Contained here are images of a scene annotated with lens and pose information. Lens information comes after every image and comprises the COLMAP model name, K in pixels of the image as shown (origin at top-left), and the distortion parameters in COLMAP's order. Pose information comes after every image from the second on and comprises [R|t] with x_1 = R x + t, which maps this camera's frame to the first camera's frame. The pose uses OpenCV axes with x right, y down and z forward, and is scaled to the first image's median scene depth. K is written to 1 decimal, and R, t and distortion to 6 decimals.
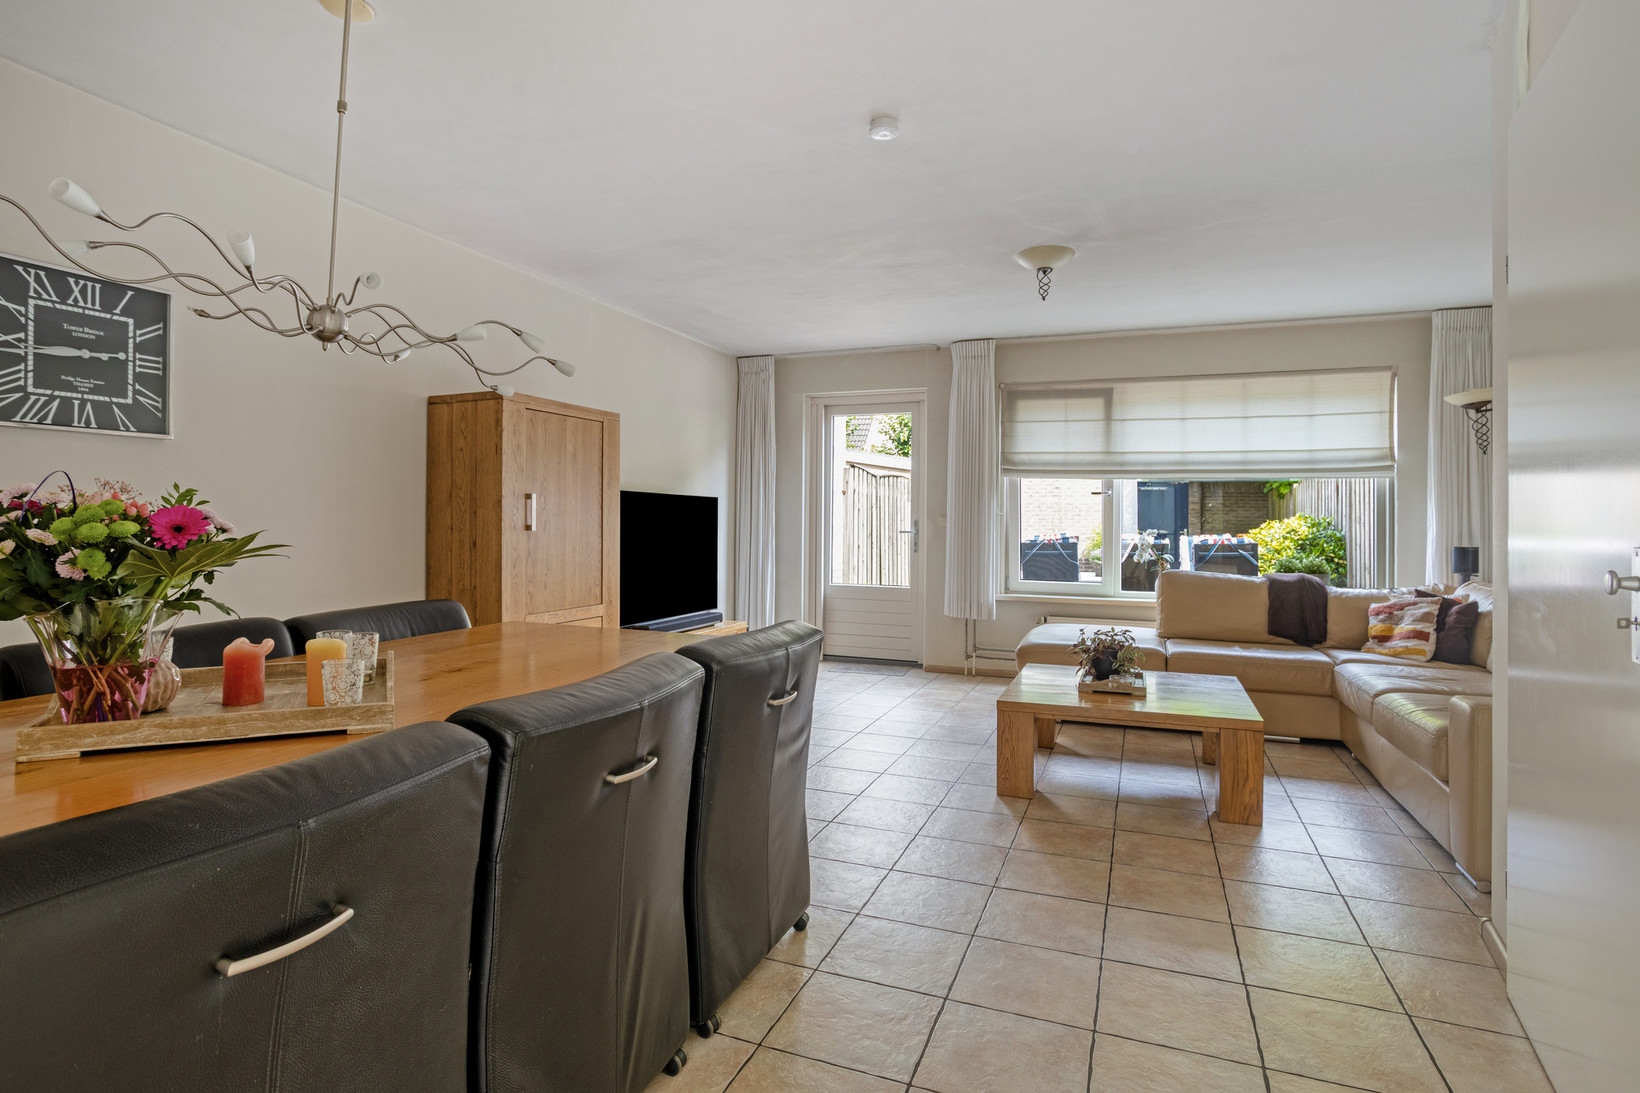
lens RADIAL K [[831.0, 0, 820.2], [0, 831.0, 509.5], [0, 0, 1]] dist [-0.021867, 0.004436]
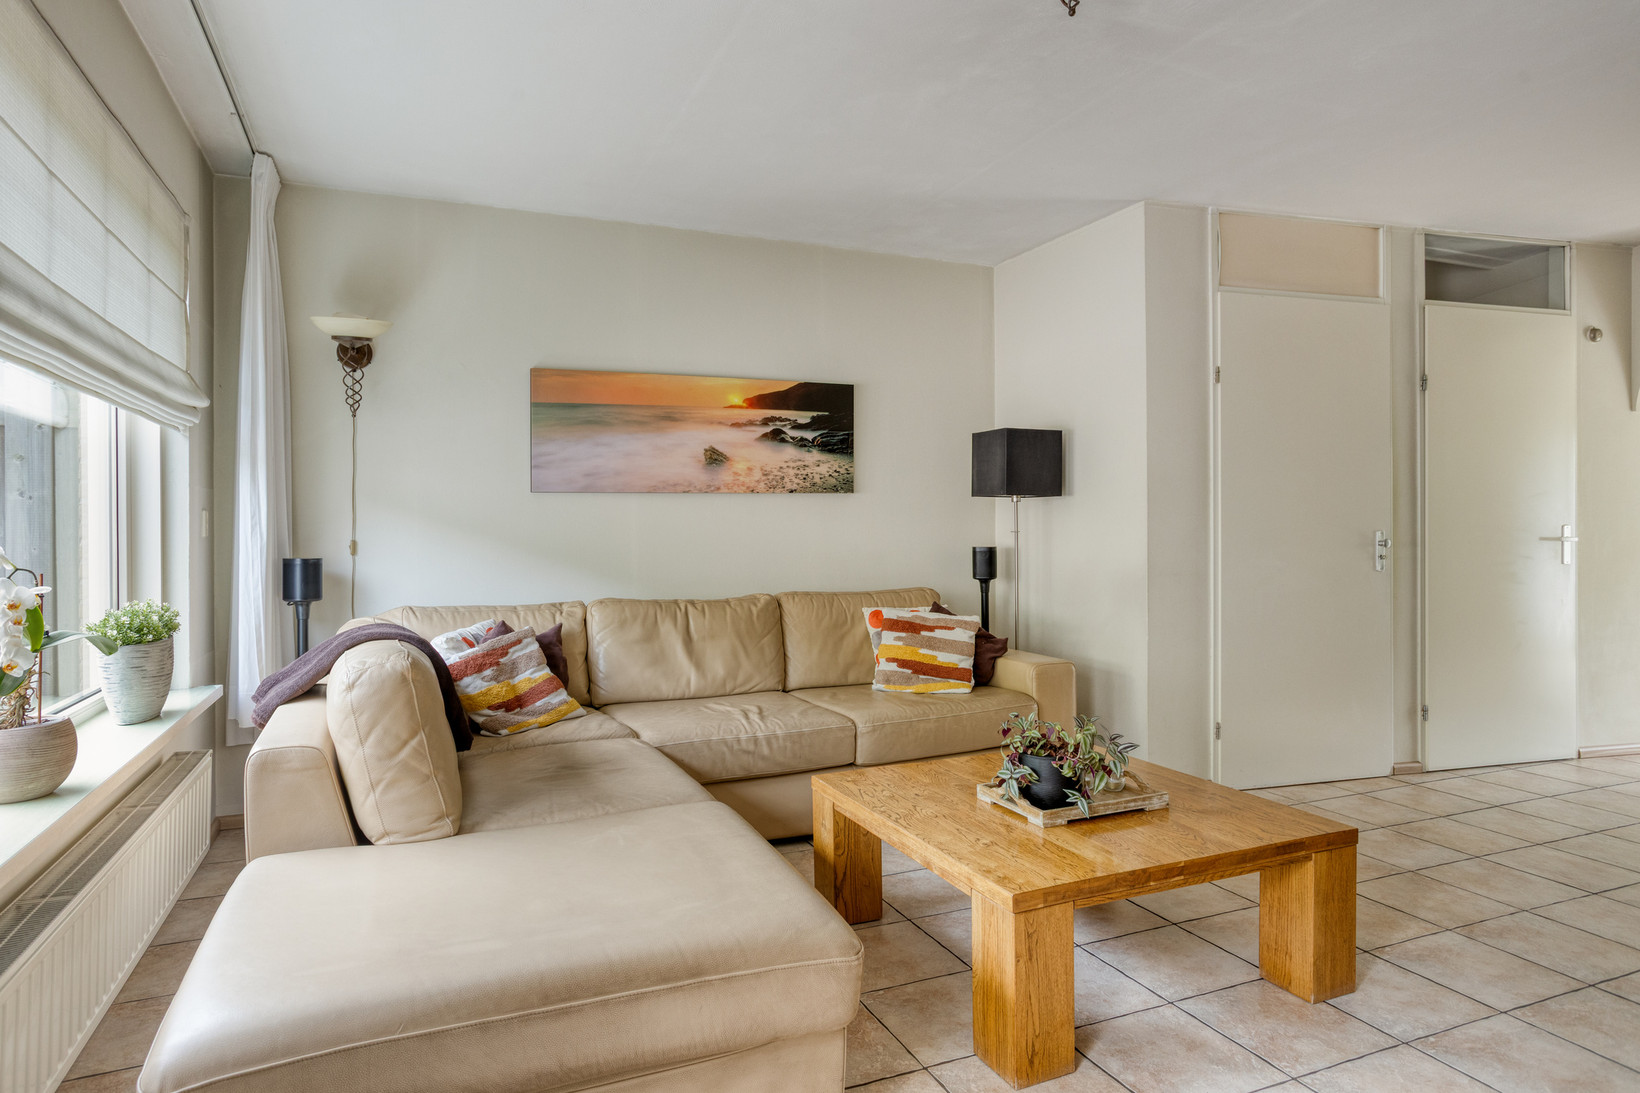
lens RADIAL K [[950.9, 0, 791.3], [0, 950.9, 525.0], [0, 0, 1]] dist [-0.032525, 0.009259]
pose [[-0.688396, -0.005025, 0.725318, 0.009657], [-0.012535, 0.999909, -0.004970, 0.019297], [-0.725227, -0.012513, -0.688396, 1.248661]]
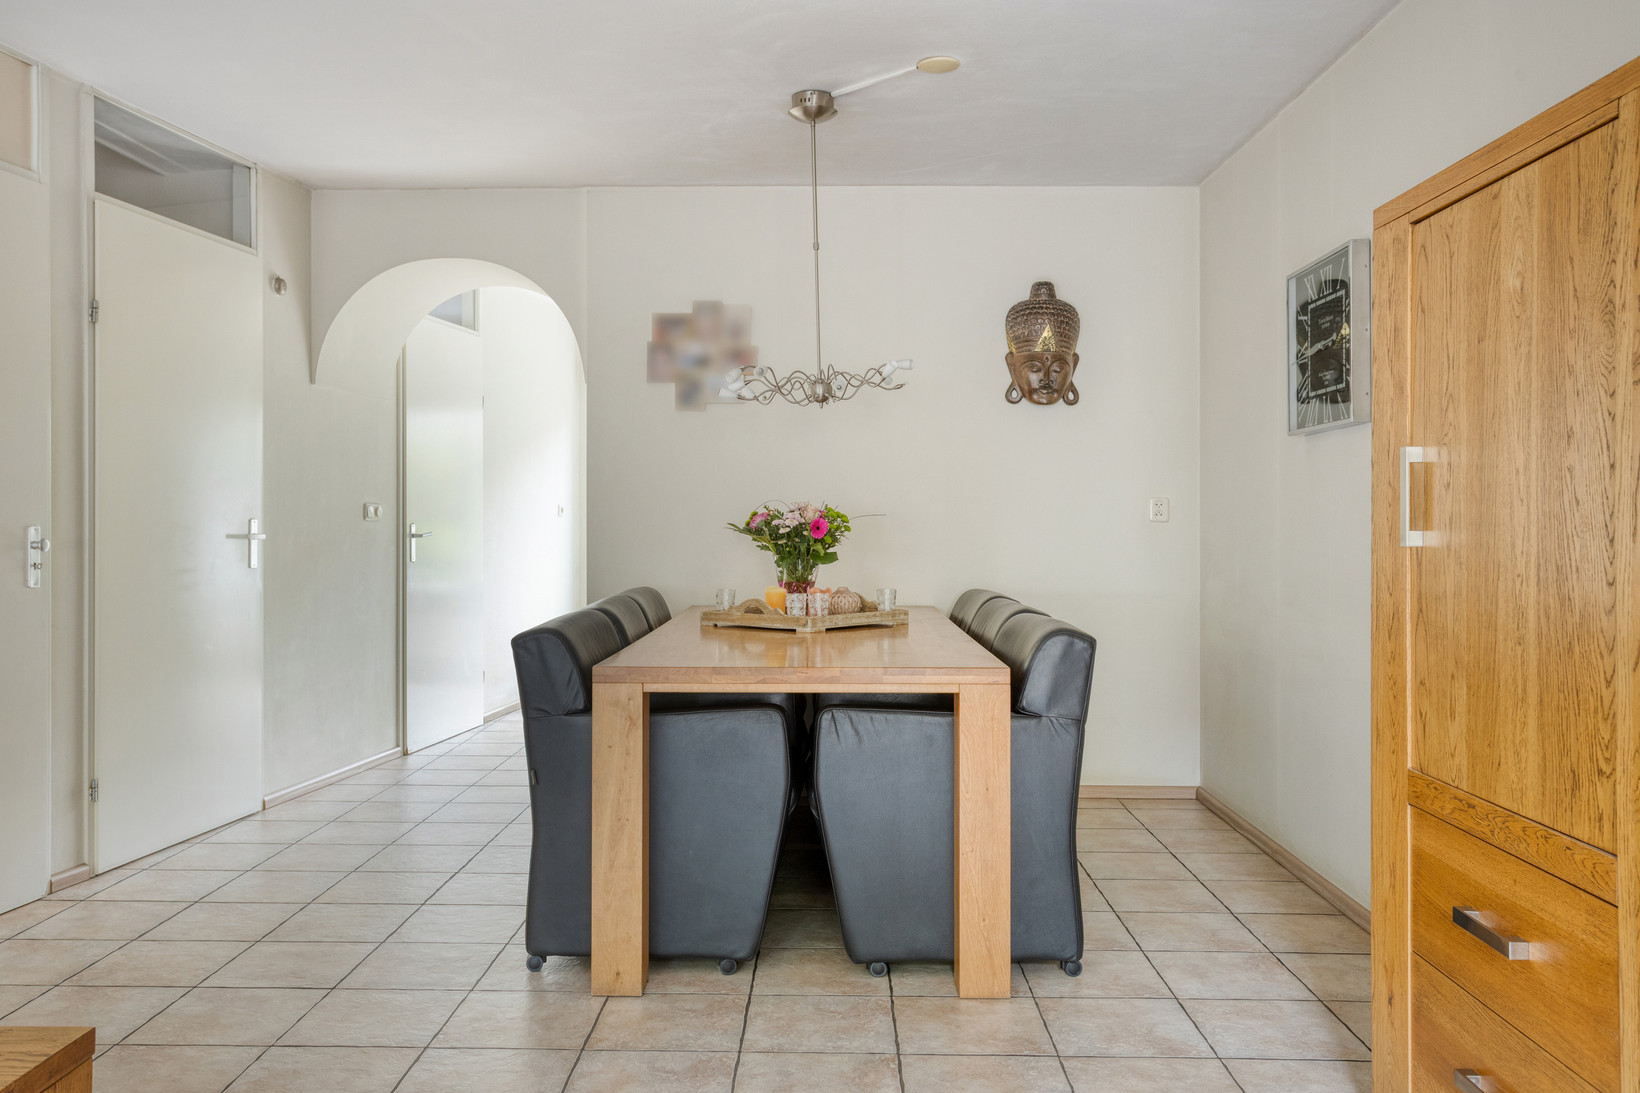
lens RADIAL K [[1284.9, 0, 776.4], [0, 1284.9, 518.9], [0, 0, 1]] dist [0.010266, 0.015759]
pose [[-0.945748, -0.009999, -0.324747, 0.088917], [-0.004967, 0.999854, -0.016320, 0.019629], [0.324863, -0.013822, -0.945660, 1.149681]]
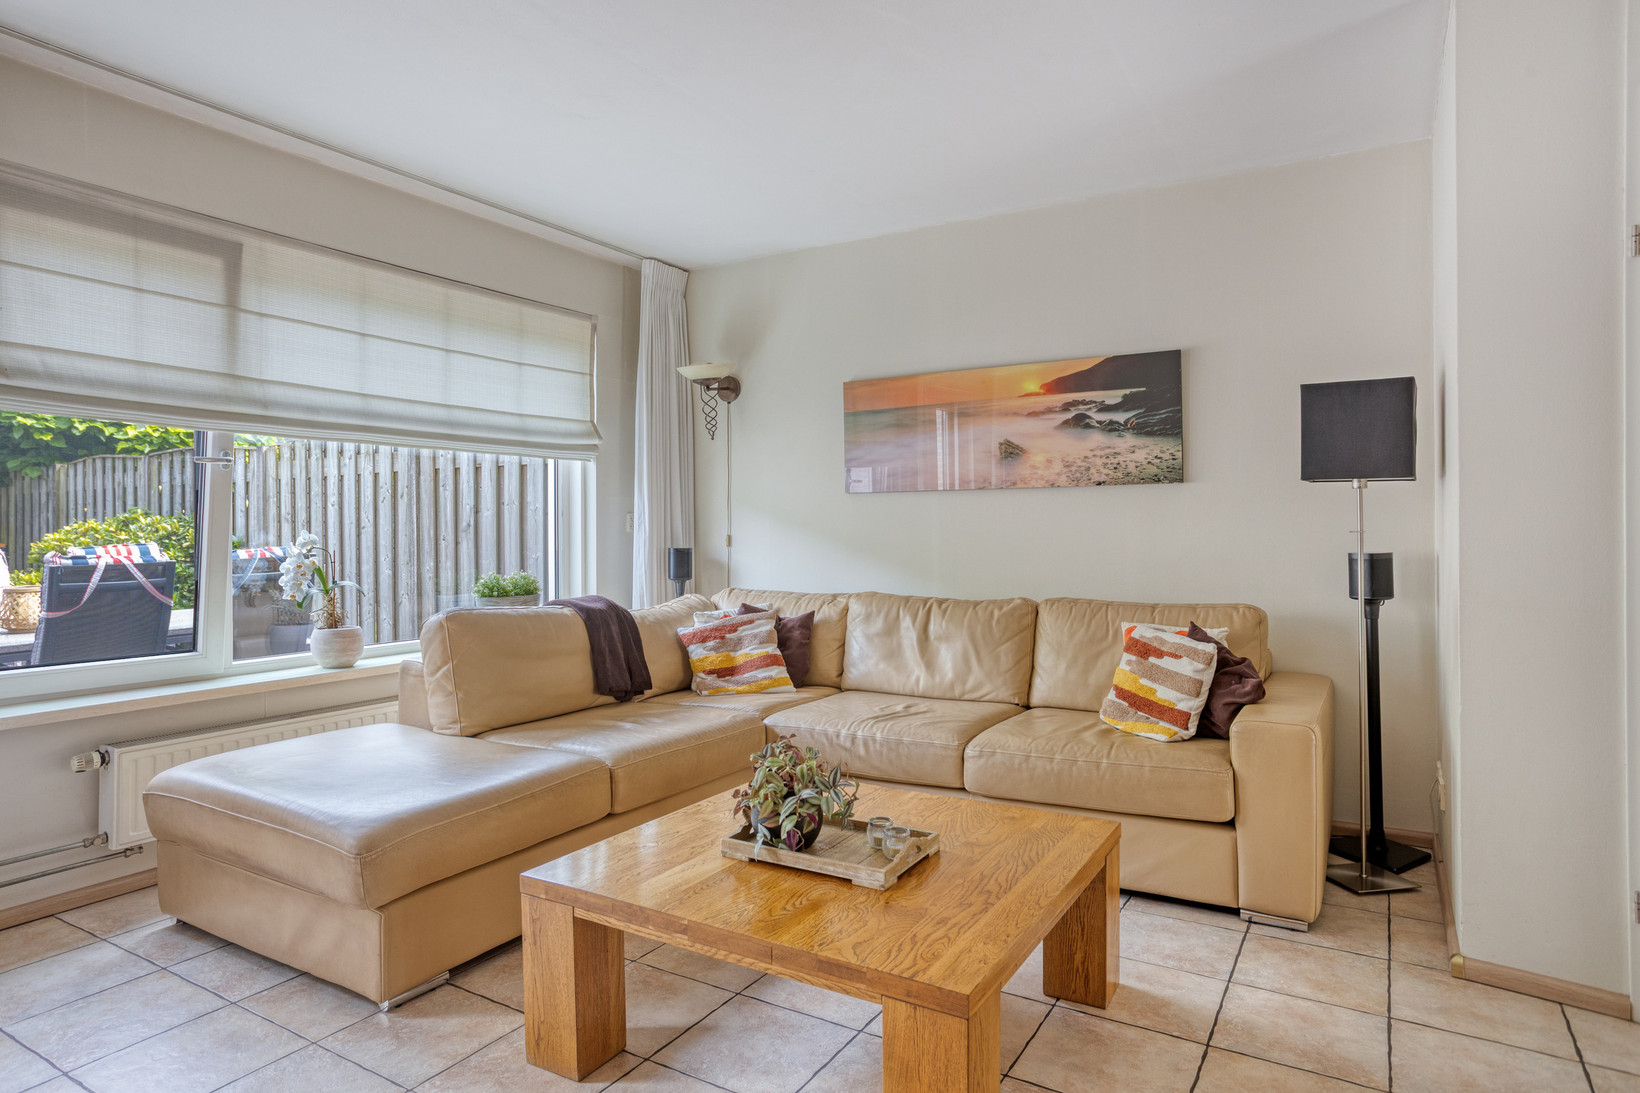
lens RADIAL K [[950.9, 0, 795.1], [0, 950.9, 515.2], [0, 0, 1]] dist [-0.032525, 0.009259]
pose [[0.182763, 0.001213, 0.983156, -0.154905], [-0.008707, 0.999962, 0.000385, 0.010661], [-0.983118, -0.008631, 0.182766, 0.720368]]
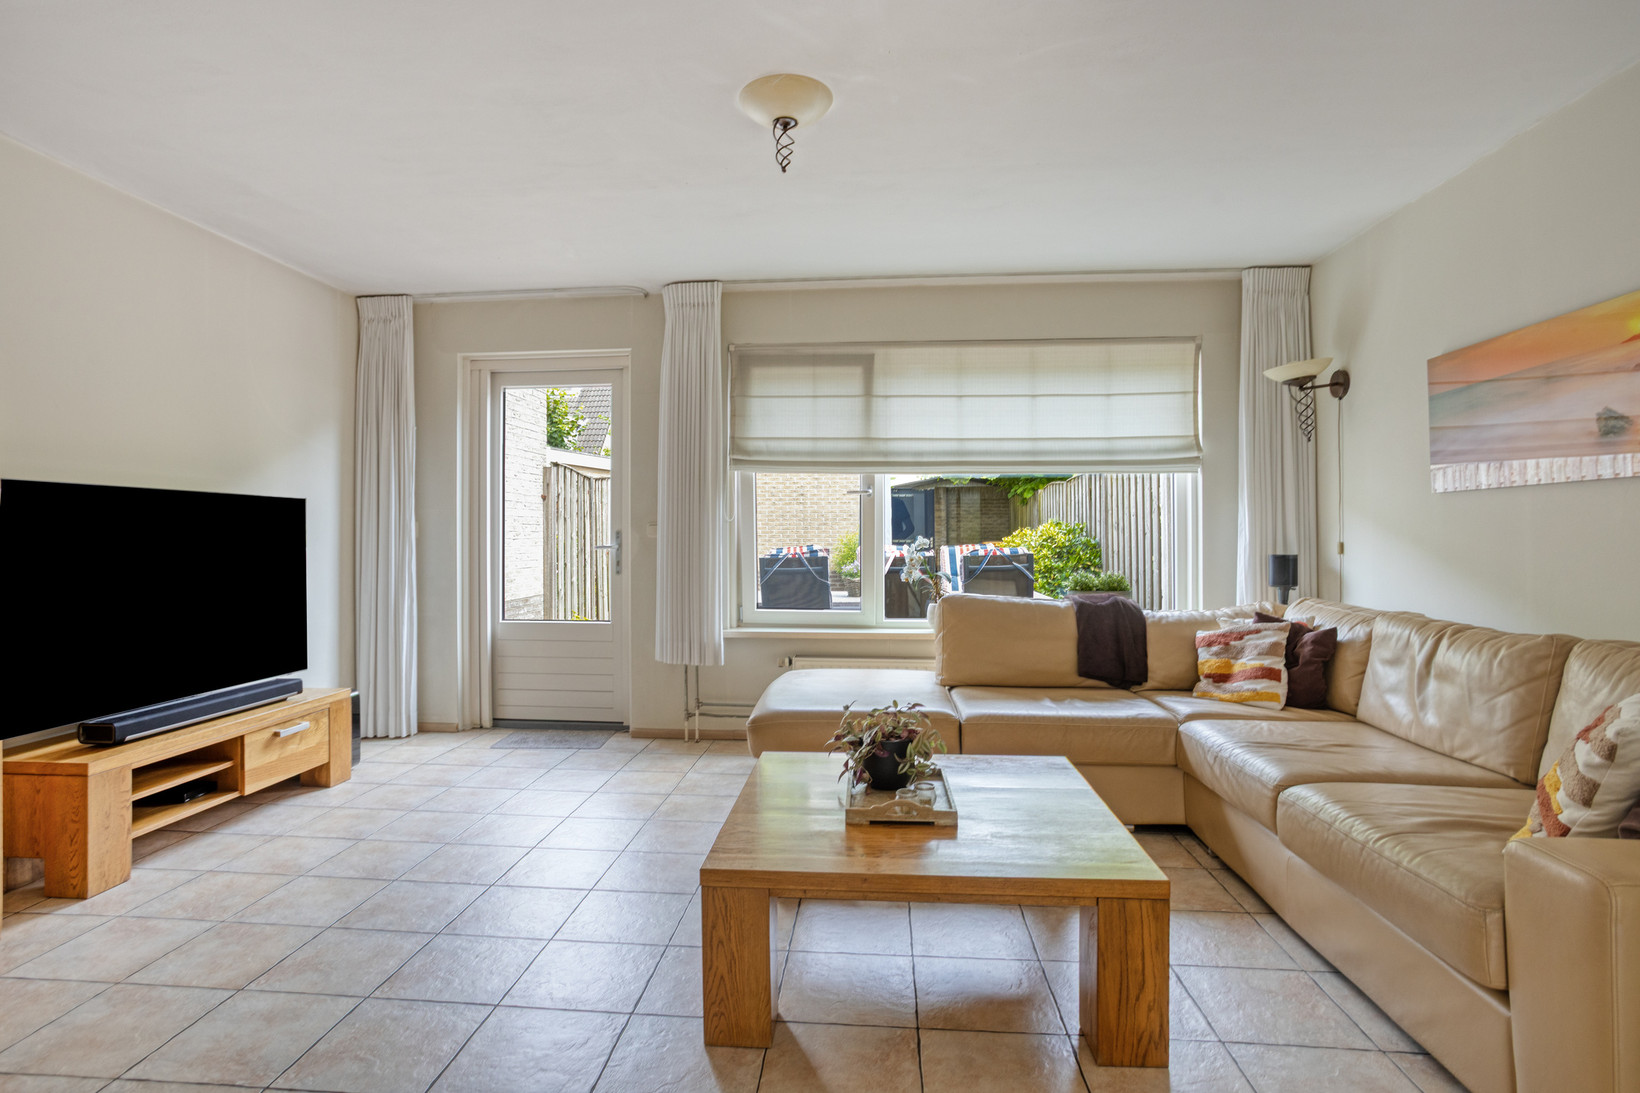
lens RADIAL K [[831.0, 0, 816.8], [0, 831.0, 531.3], [0, 0, 1]] dist [-0.021867, 0.004436]
pose [[0.956295, -0.011027, 0.292196, 0.097020], [0.007552, 0.999887, 0.013018, 0.007683], [-0.292306, -0.010242, 0.956270, 0.350785]]
